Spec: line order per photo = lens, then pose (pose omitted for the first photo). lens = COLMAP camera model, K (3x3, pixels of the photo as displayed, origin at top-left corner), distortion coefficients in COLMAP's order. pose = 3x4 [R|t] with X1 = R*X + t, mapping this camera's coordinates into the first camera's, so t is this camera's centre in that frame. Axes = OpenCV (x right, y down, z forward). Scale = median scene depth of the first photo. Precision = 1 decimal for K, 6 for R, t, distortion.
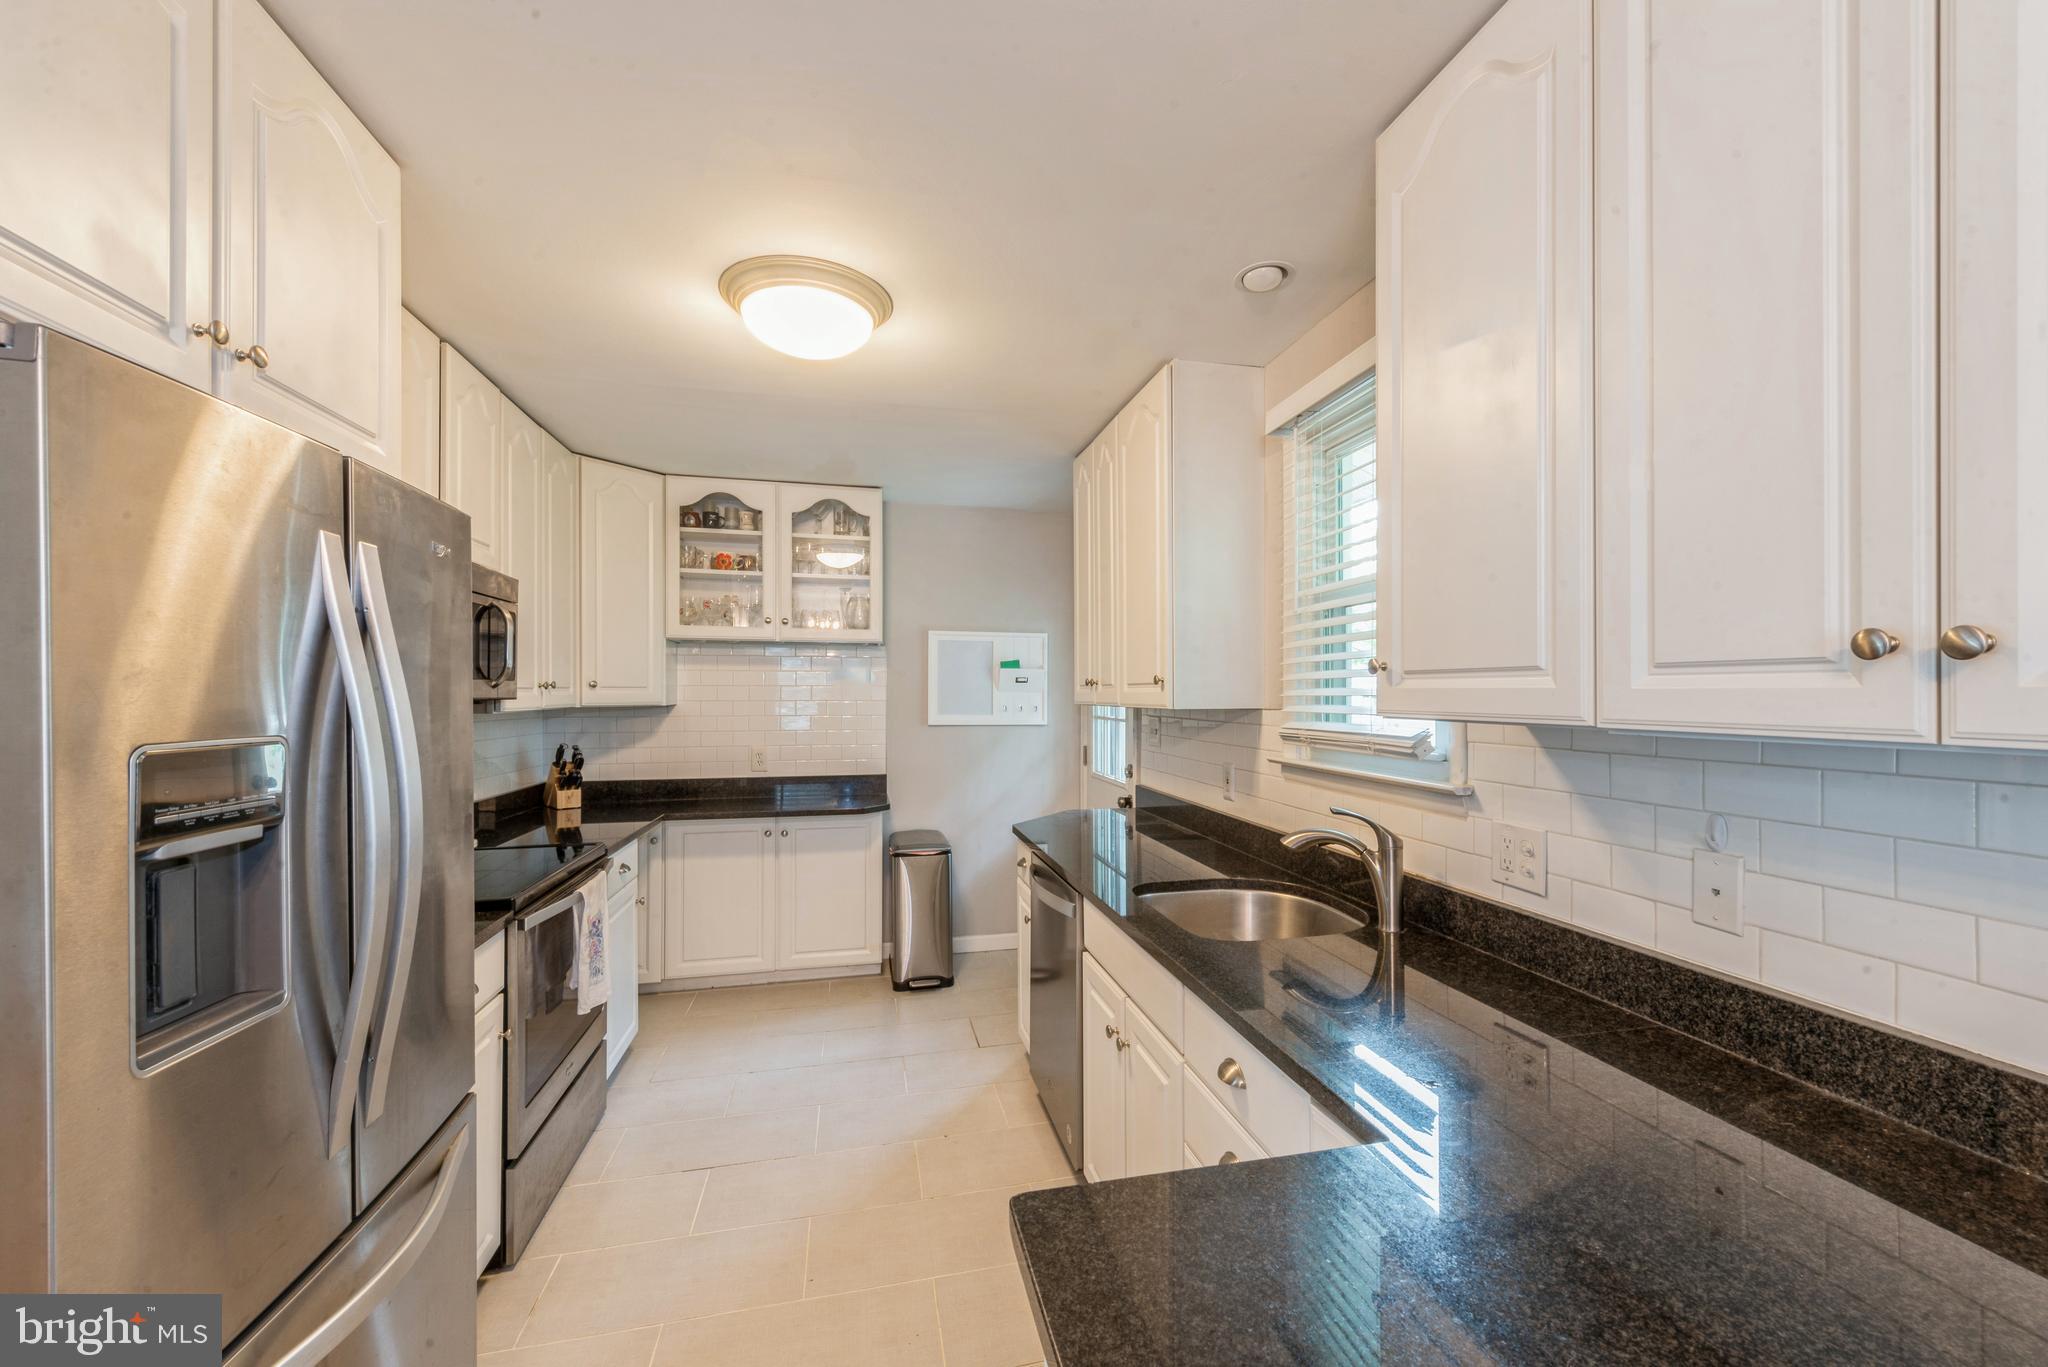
lens RADIAL K [[811.9, 0, 1023.3], [0, 811.9, 701.3], [0, 0, 1]] dist [0.001543, 0.000225]
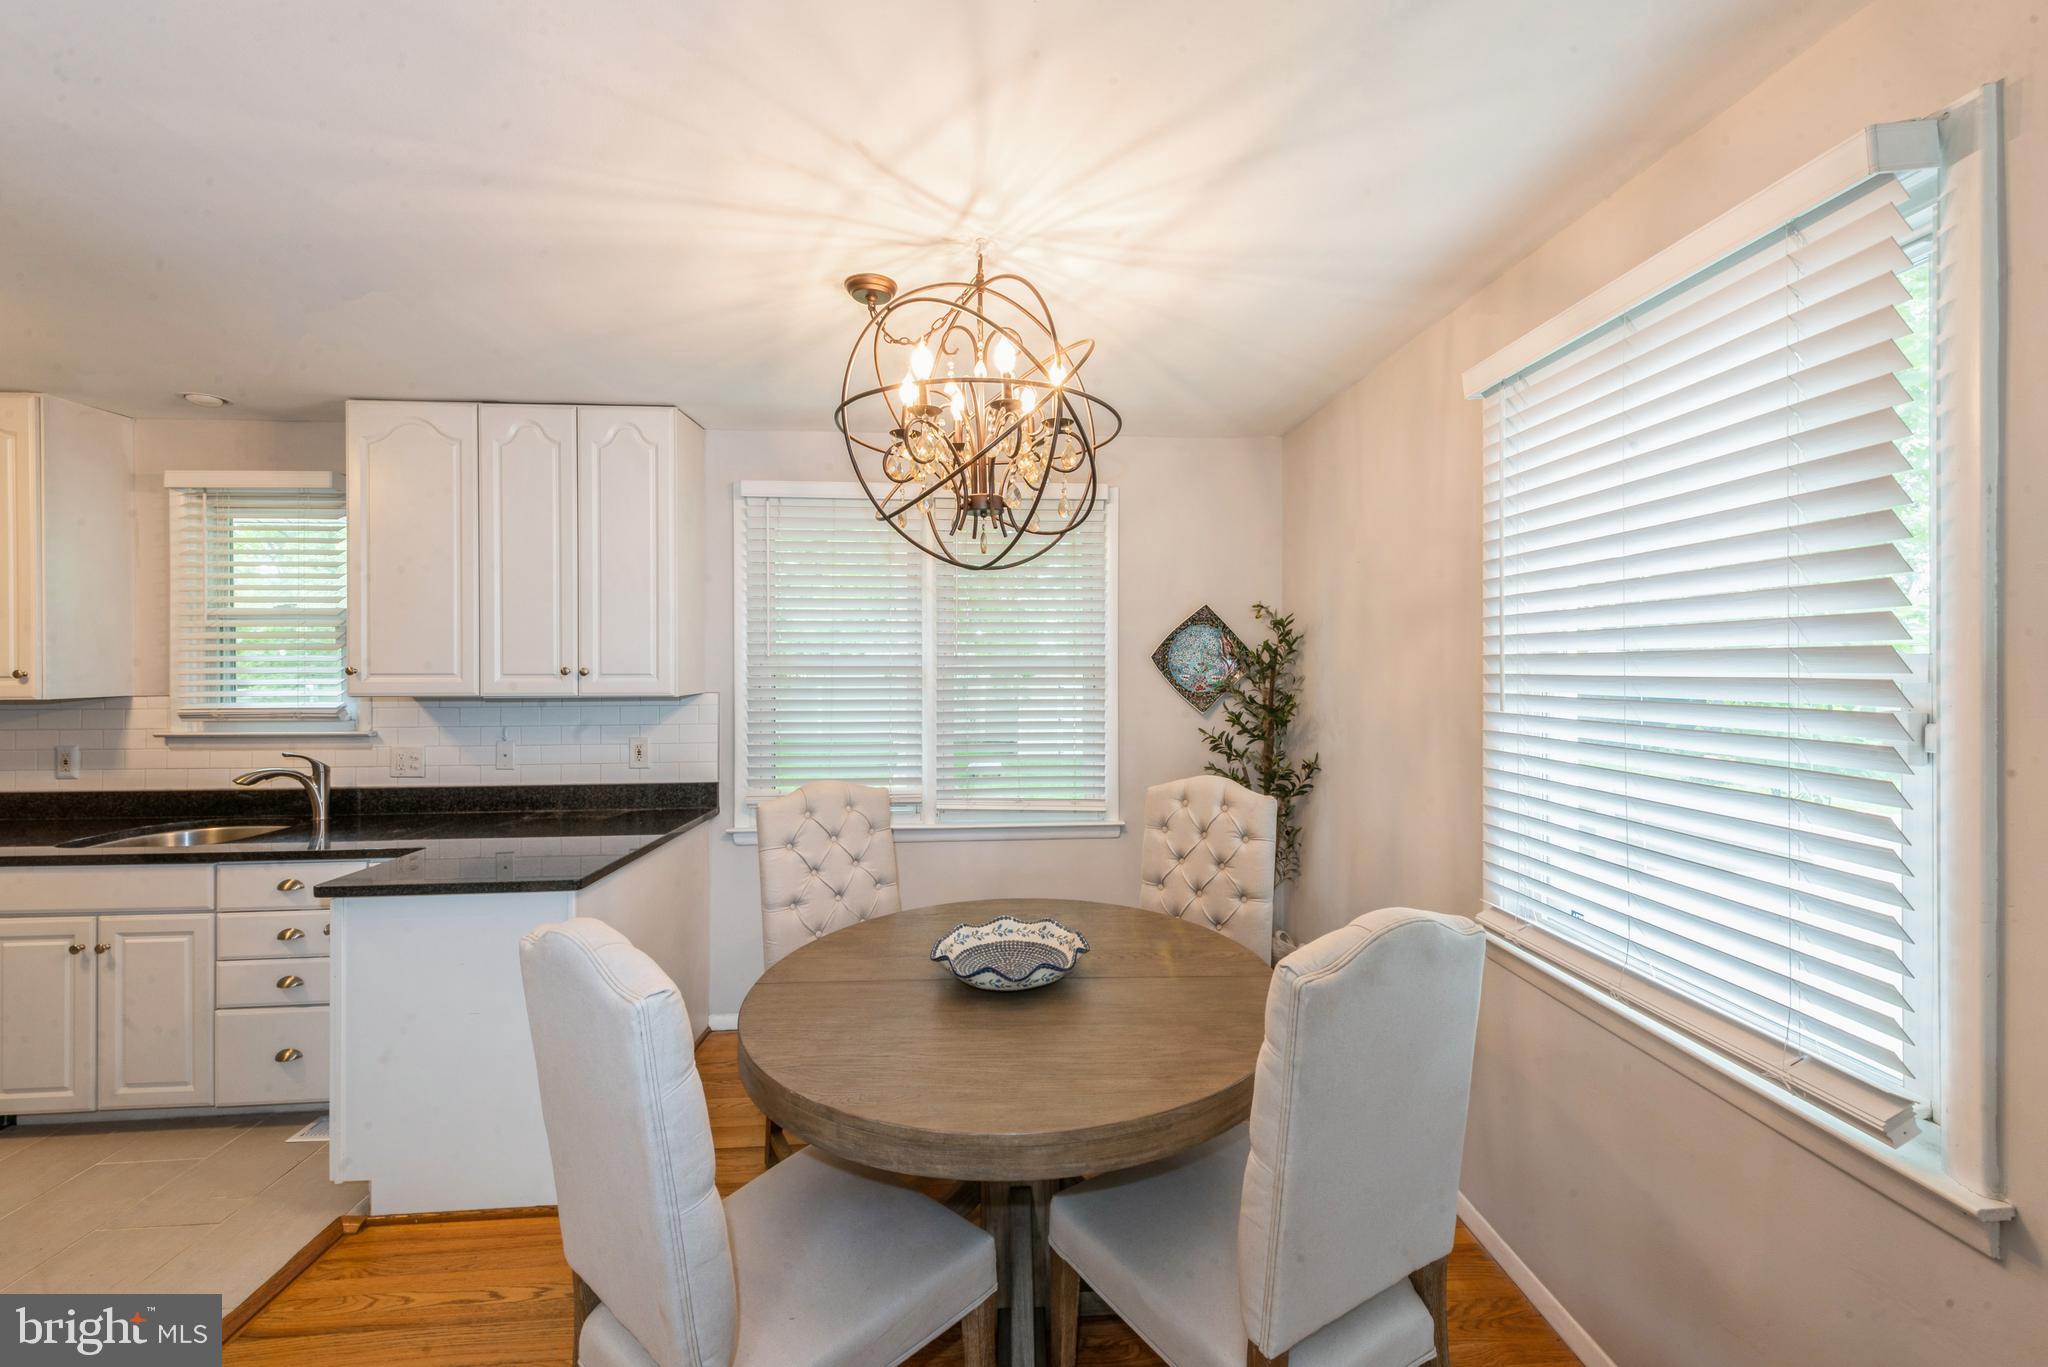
lens RADIAL K [[800.3, 0, 1055.3], [0, 800.3, 660.4], [0, 0, 1]] dist [-0.000603, -0.000136]
pose [[0.113746, -0.000572, 0.993510, -1.097641], [0.012048, 0.999927, -0.000804, -0.038924], [-0.993437, 0.012061, 0.113744, -0.779076]]
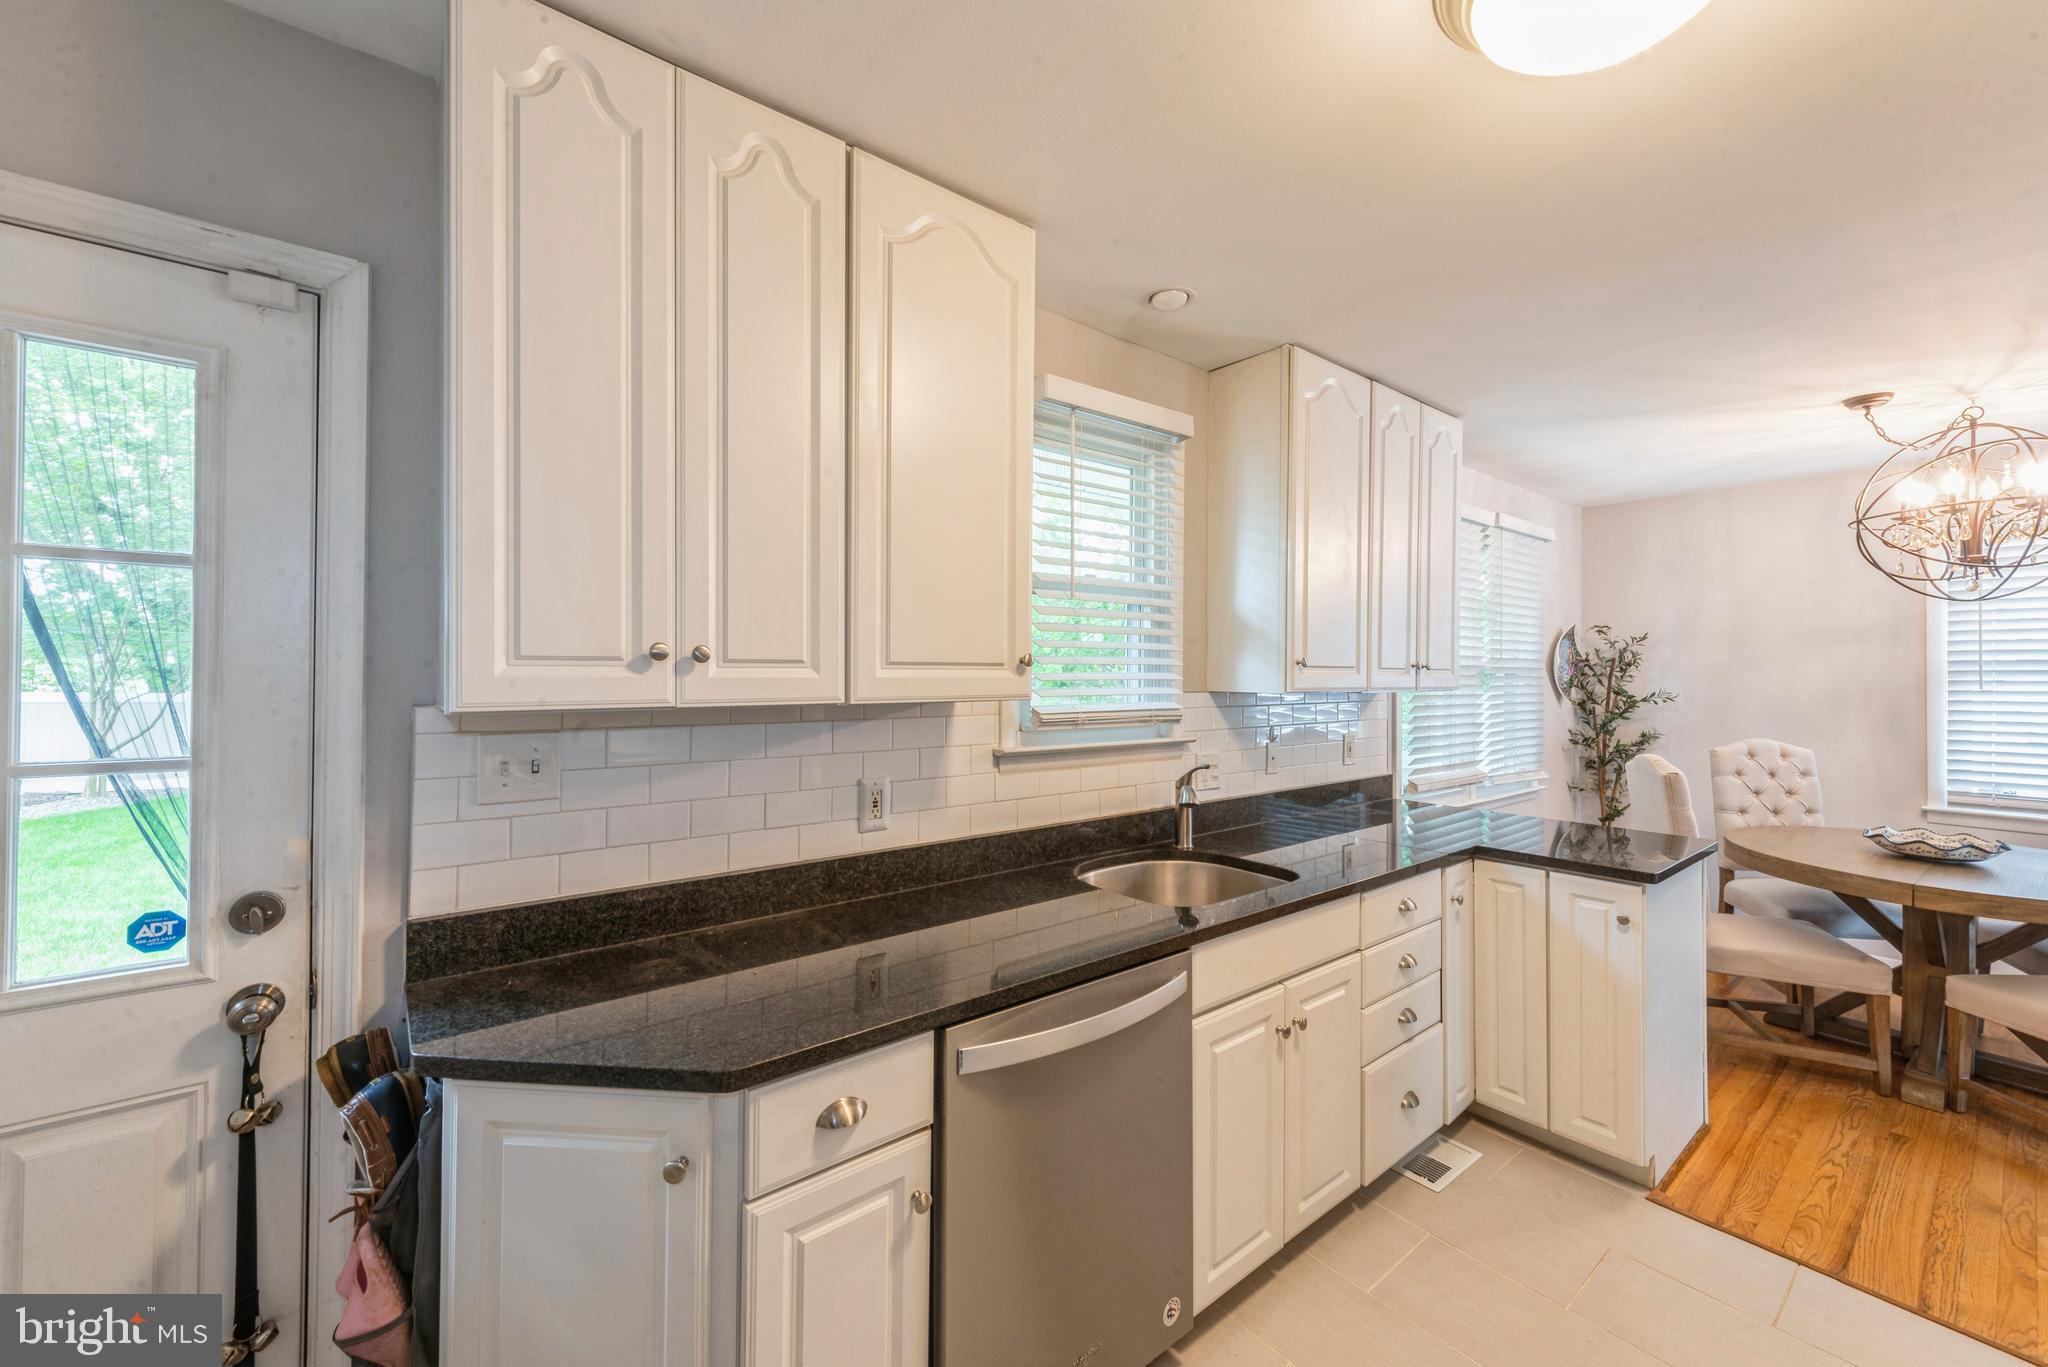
lens RADIAL K [[801.1, 0, 1029.3], [0, 801.1, 673.7], [0, 0, 1]] dist [0.001603, 0.000192]
pose [[-0.463371, -0.005906, 0.886145, -0.658441], [0.001088, 0.999973, 0.007233, -0.027194], [-0.886164, 0.004315, -0.463352, 1.907113]]
